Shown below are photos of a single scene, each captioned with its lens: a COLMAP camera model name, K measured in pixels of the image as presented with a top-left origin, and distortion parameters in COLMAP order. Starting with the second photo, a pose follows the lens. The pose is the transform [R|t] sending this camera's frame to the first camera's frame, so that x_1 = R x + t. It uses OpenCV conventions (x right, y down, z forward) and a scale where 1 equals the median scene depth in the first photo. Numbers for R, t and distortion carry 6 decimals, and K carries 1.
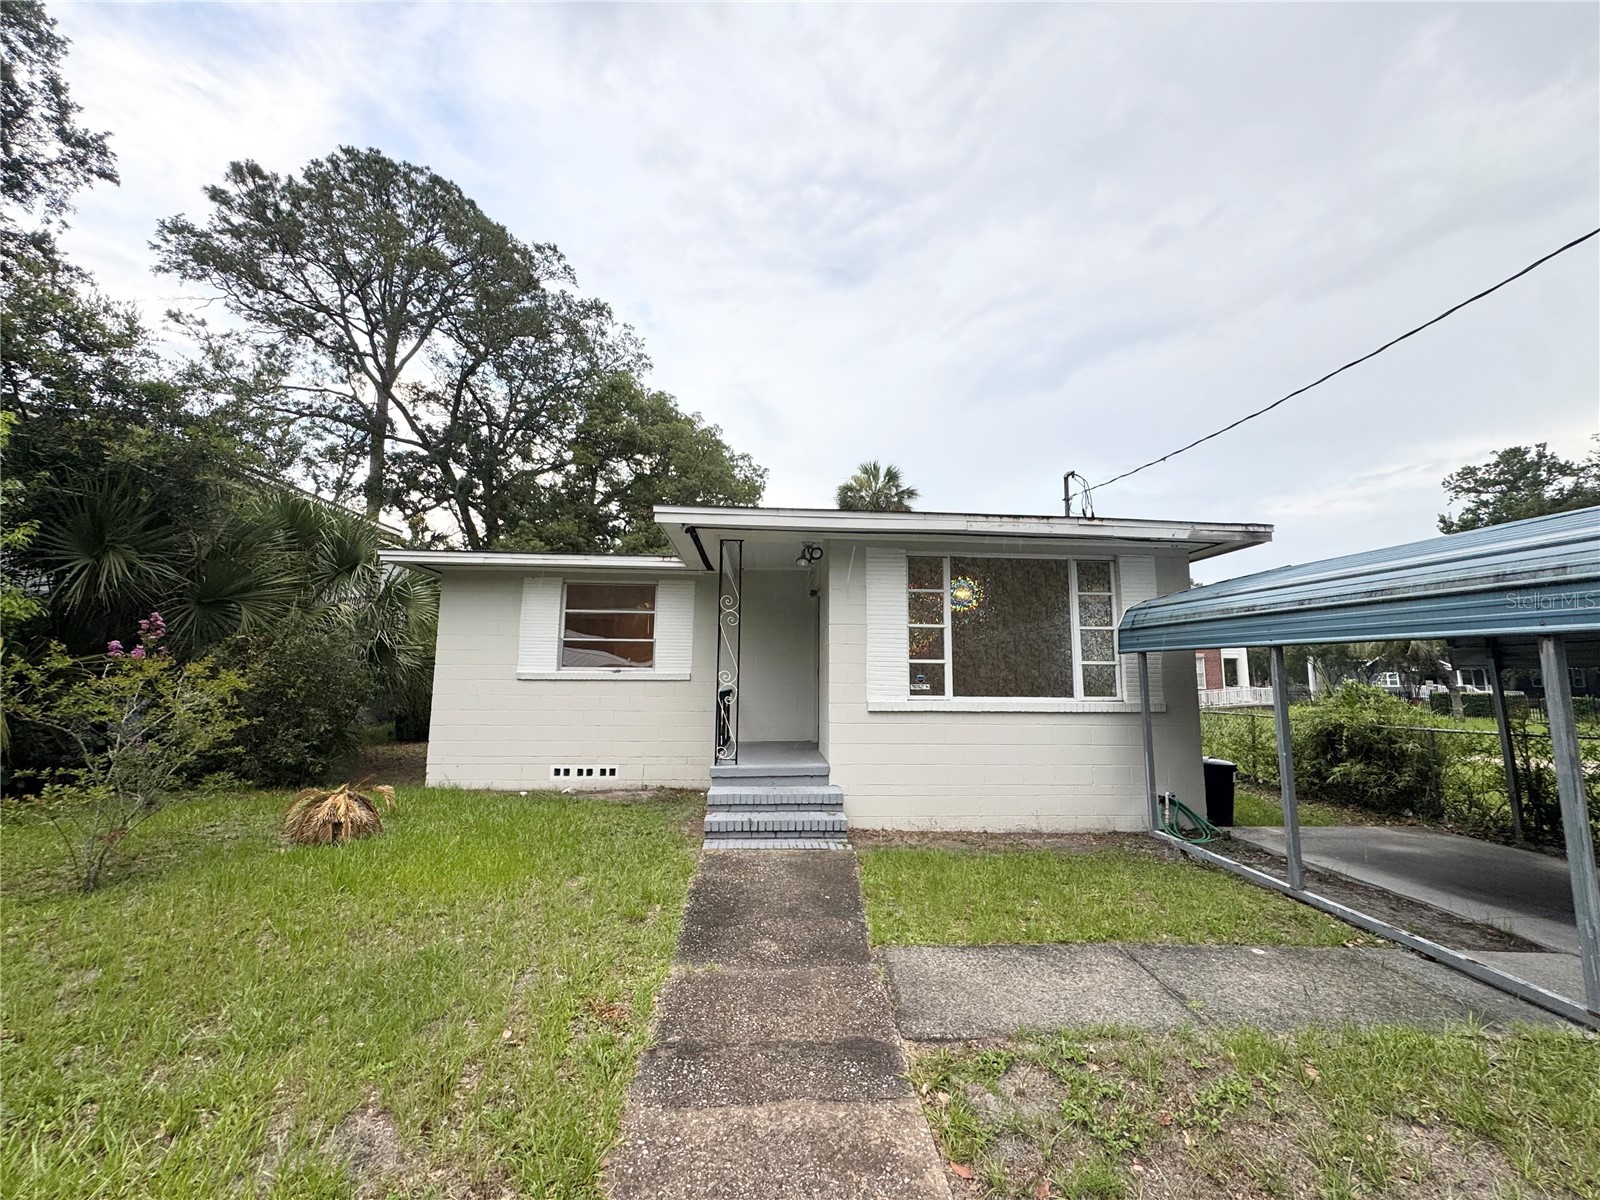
lens RADIAL K [[636.3, 0, 799.0], [0, 636.3, 595.0], [0, 0, 1]] dist [-0.002040, 0.000475]
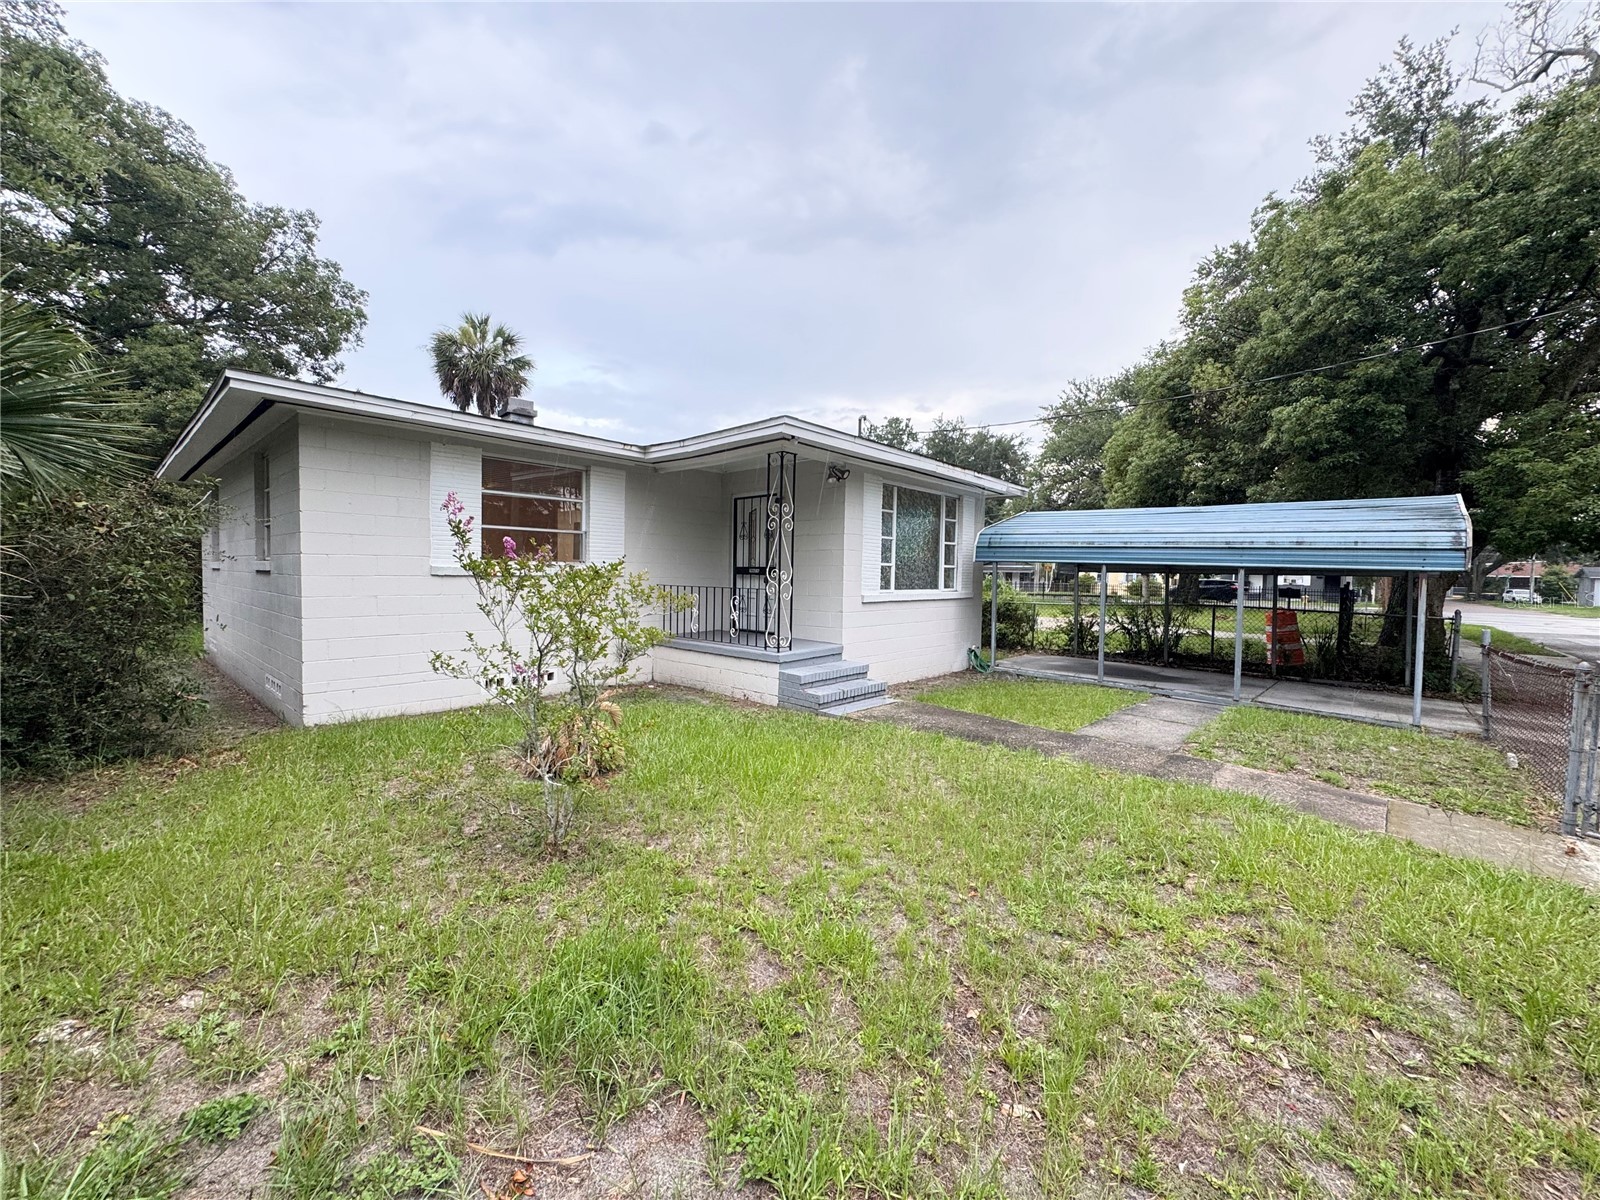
lens RADIAL K [[649.9, 0, 792.7], [0, 649.9, 586.2], [0, 0, 1]] dist [0.001752, 0.000493]
pose [[0.714130, -0.011733, 0.699915, -0.392608], [-0.103025, 0.987210, 0.121666, 0.001975], [-0.692391, -0.158995, 0.703787, 0.075900]]
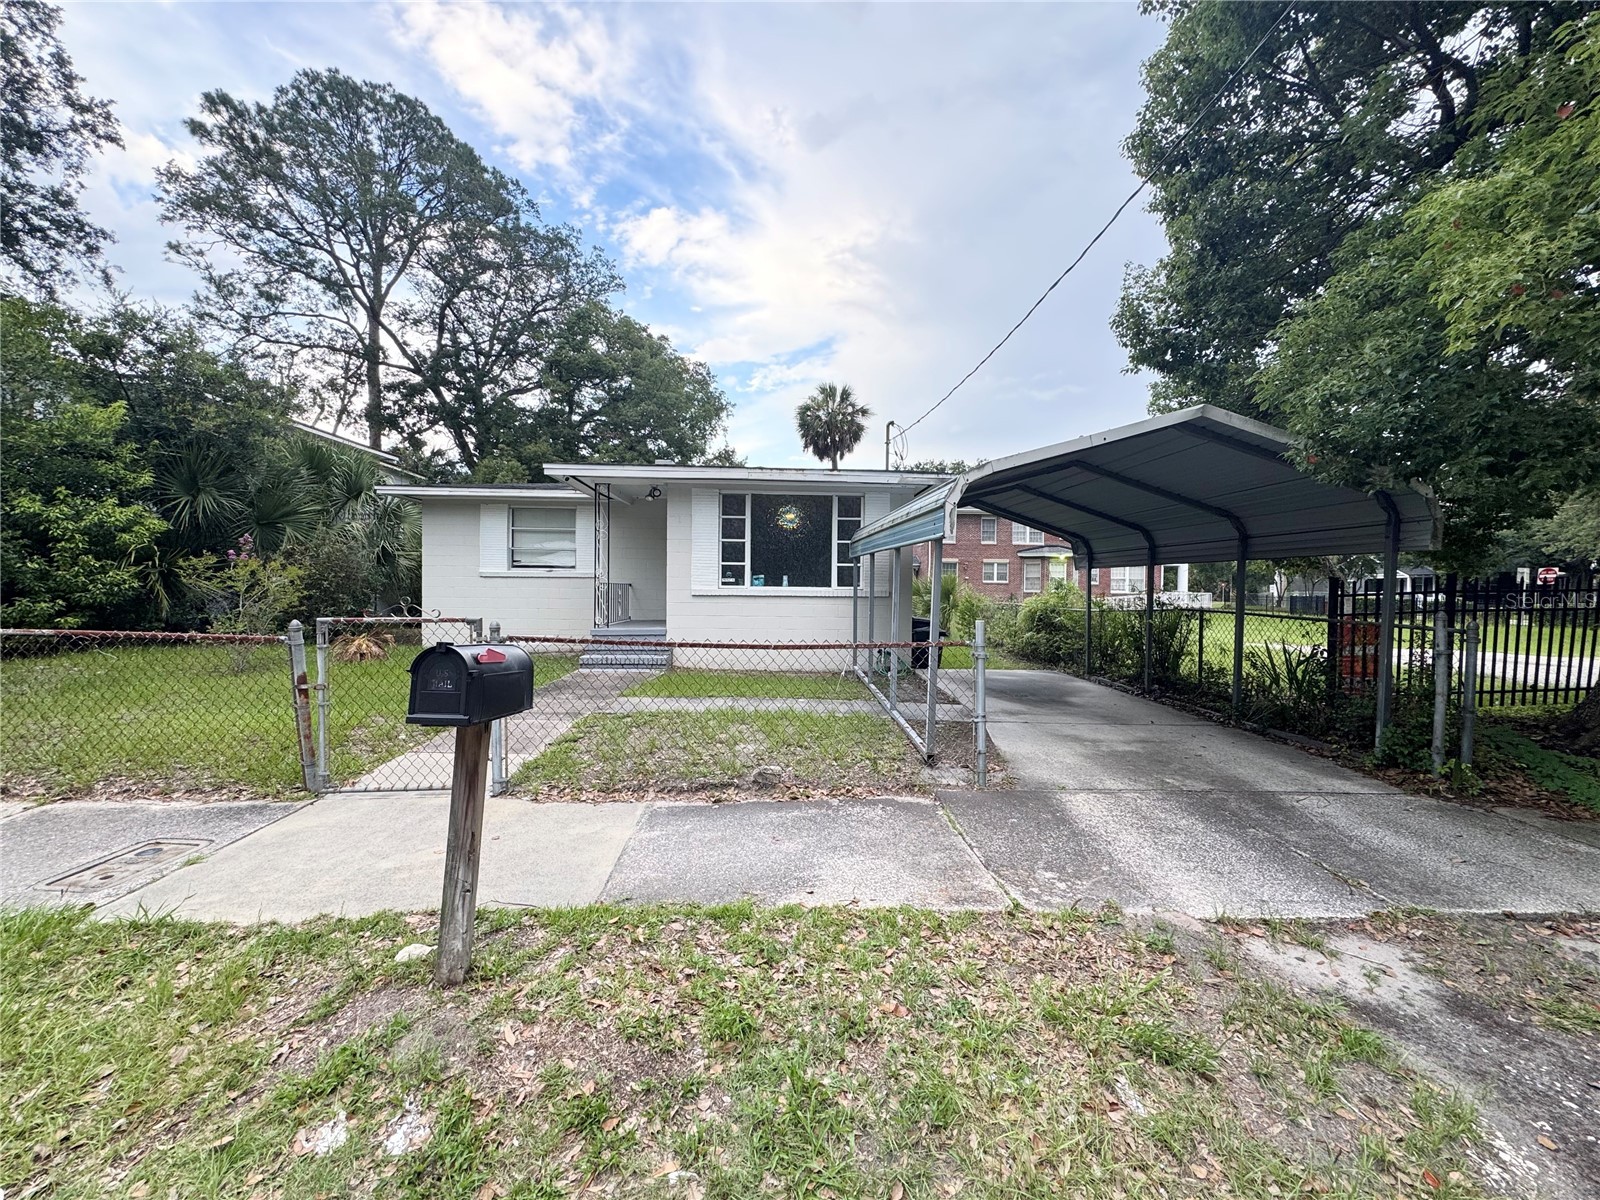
lens RADIAL K [[639.5, 0, 800.4], [0, 639.5, 595.7], [0, 0, 1]] dist [-0.000842, -0.000159]
pose [[0.999793, 0.002295, -0.020213, 0.174678], [0.000648, 0.989523, 0.144376, -0.018116], [0.020332, -0.144359, 0.989317, -0.235821]]
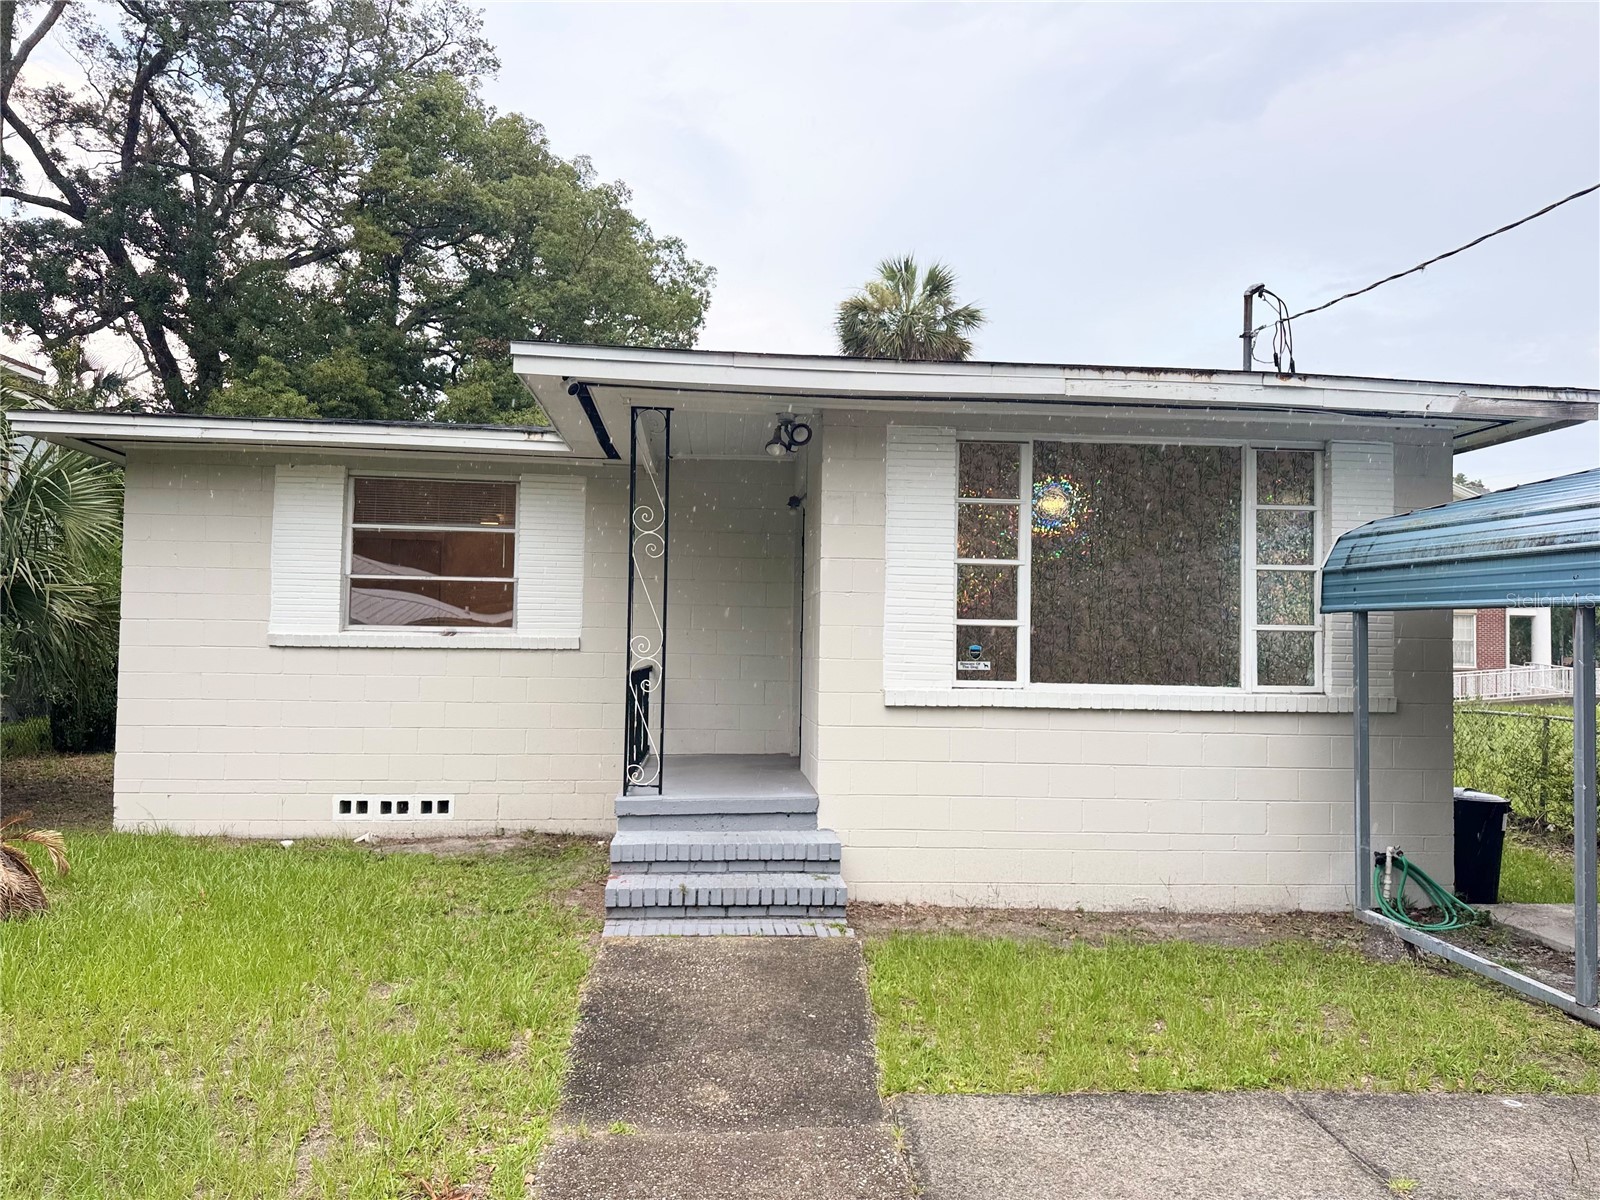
lens RADIAL K [[1122.7, 0, 793.6], [0, 1122.7, 603.2], [0, 0, 1]] dist [0.071822, -0.095363]
pose [[0.999676, 0.009324, 0.023666, -0.000614], [-0.011528, 0.995431, 0.094785, -0.003692], [-0.022674, -0.095027, 0.995216, -0.007063]]
